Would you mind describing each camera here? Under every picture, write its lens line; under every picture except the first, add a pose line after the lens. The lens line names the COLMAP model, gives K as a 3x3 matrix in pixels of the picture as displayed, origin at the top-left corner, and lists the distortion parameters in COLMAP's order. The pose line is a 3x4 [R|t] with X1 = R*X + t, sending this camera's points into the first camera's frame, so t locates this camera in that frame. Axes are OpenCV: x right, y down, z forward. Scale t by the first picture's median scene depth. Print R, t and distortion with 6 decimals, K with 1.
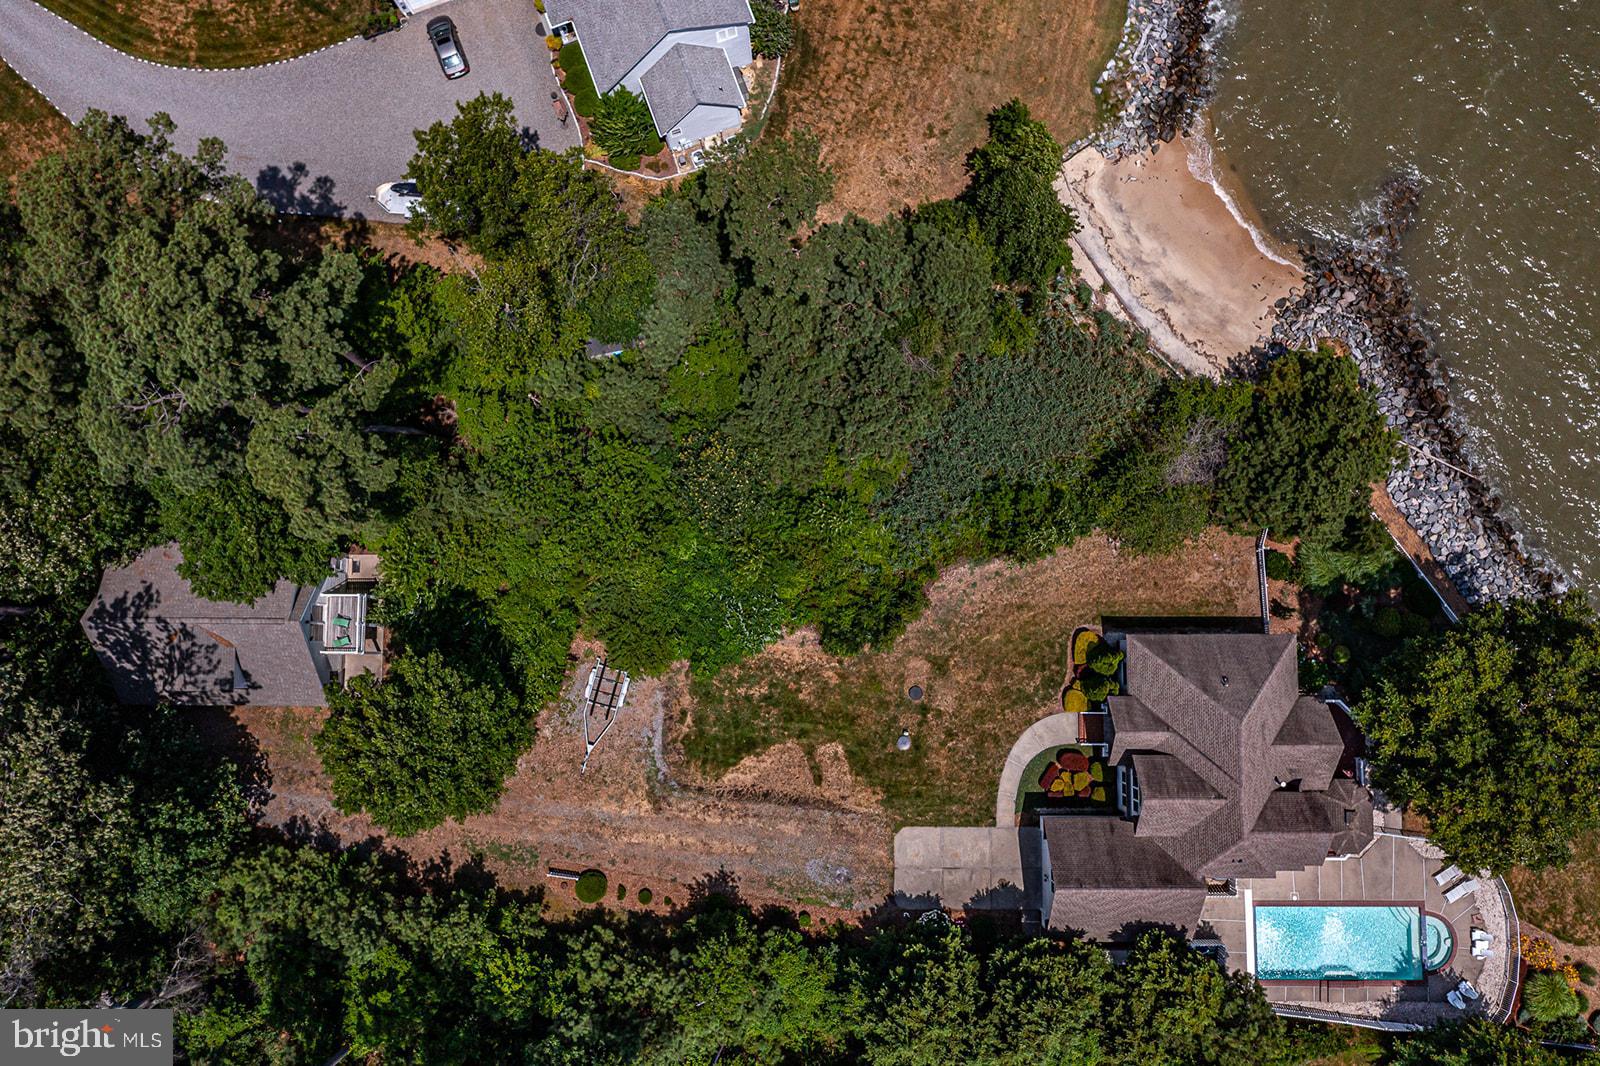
lens RADIAL K [[1278.6, 0, 800.0], [0, 1278.6, 533.0], [0, 0, 1]] dist [-0.013448, 0.007666]
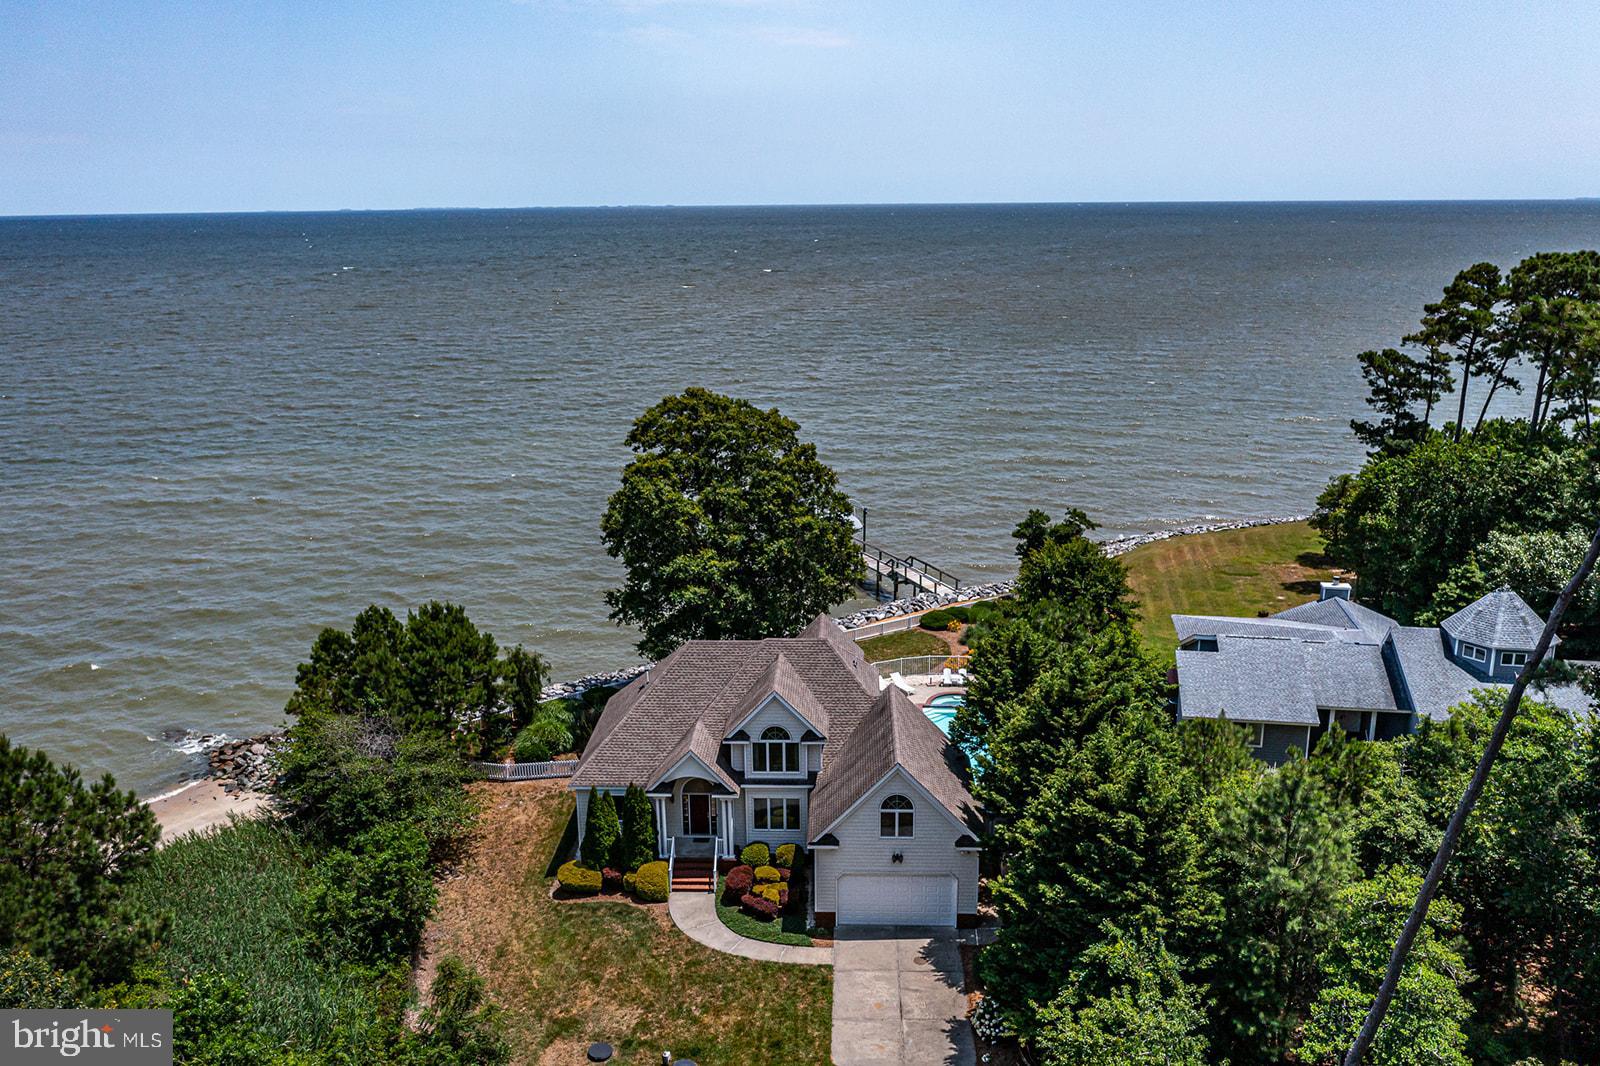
lens RADIAL K [[1270.3, 0, 796.9], [0, 1270.3, 533.4], [0, 0, 1]] dist [-0.017483, 0.009211]
pose [[0.041675, -0.246552, 0.968233, -0.398564], [0.996413, 0.081688, -0.022086, 0.209457], [-0.073647, 0.965681, 0.249072, 0.644534]]
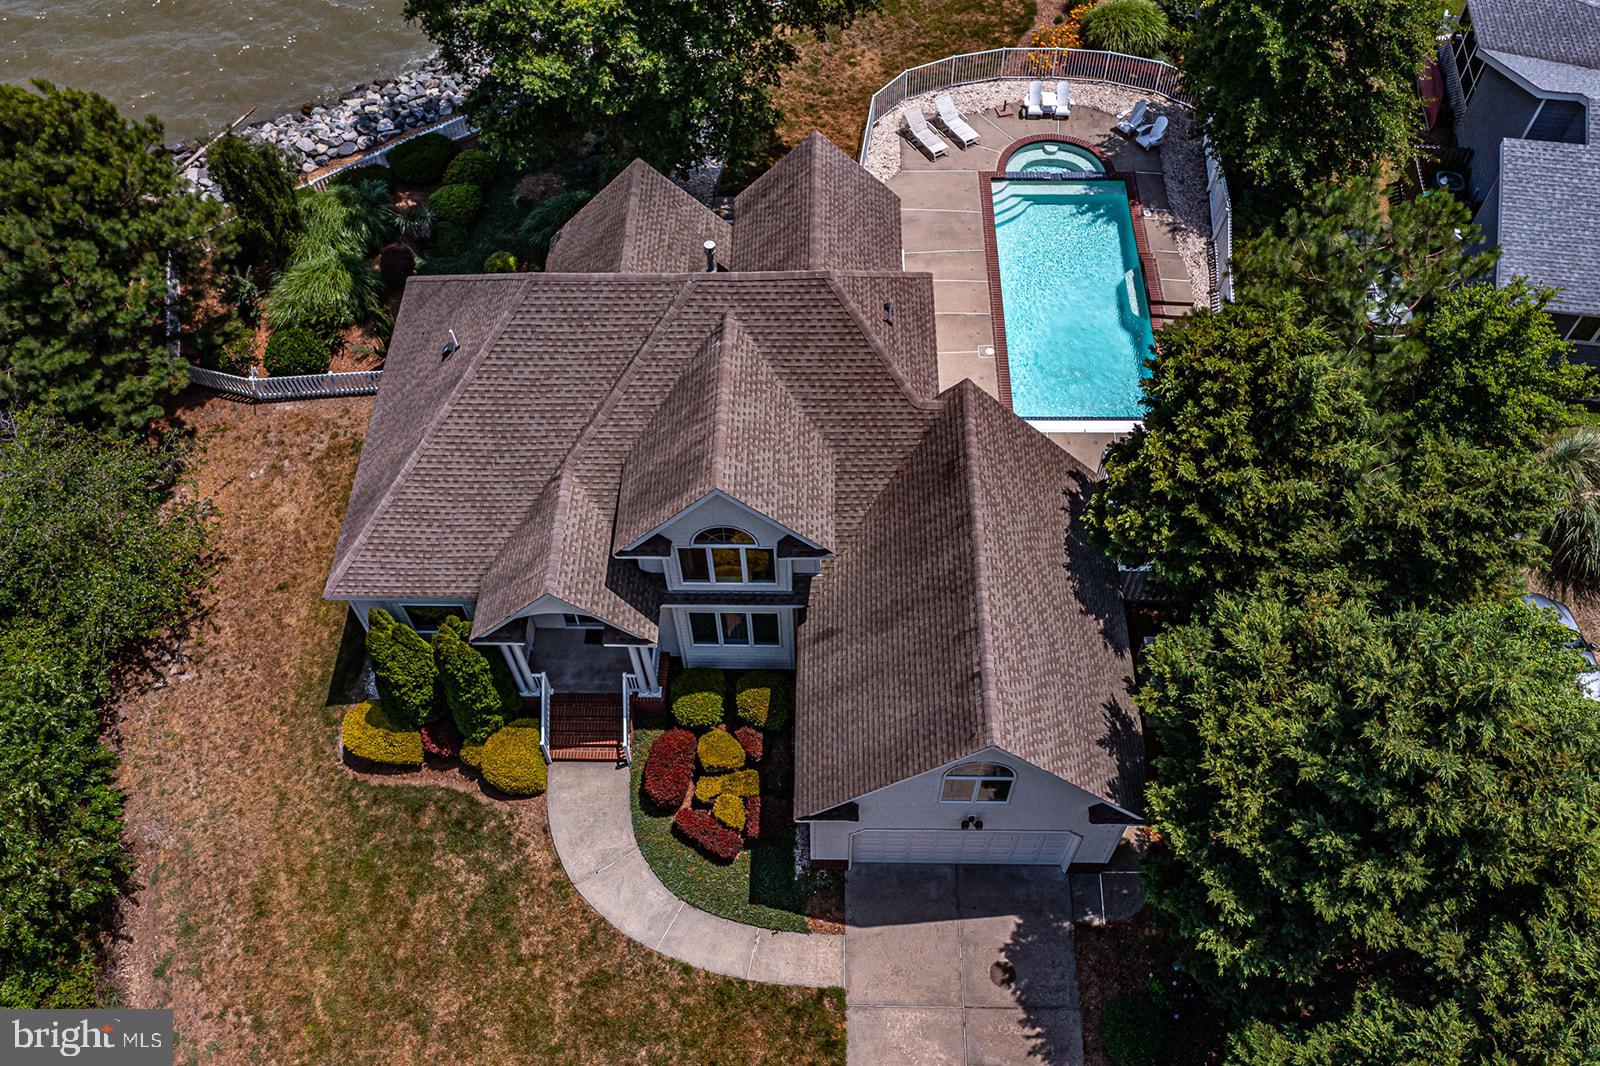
lens RADIAL K [[1270.3, 0, 796.9], [0, 1270.3, 533.4], [0, 0, 1]] dist [-0.017483, 0.009211]
pose [[0.018068, -0.822668, 0.568235, 0.059187], [0.997521, 0.053488, 0.045720, 0.195095], [-0.068007, 0.566001, 0.821595, 0.649419]]
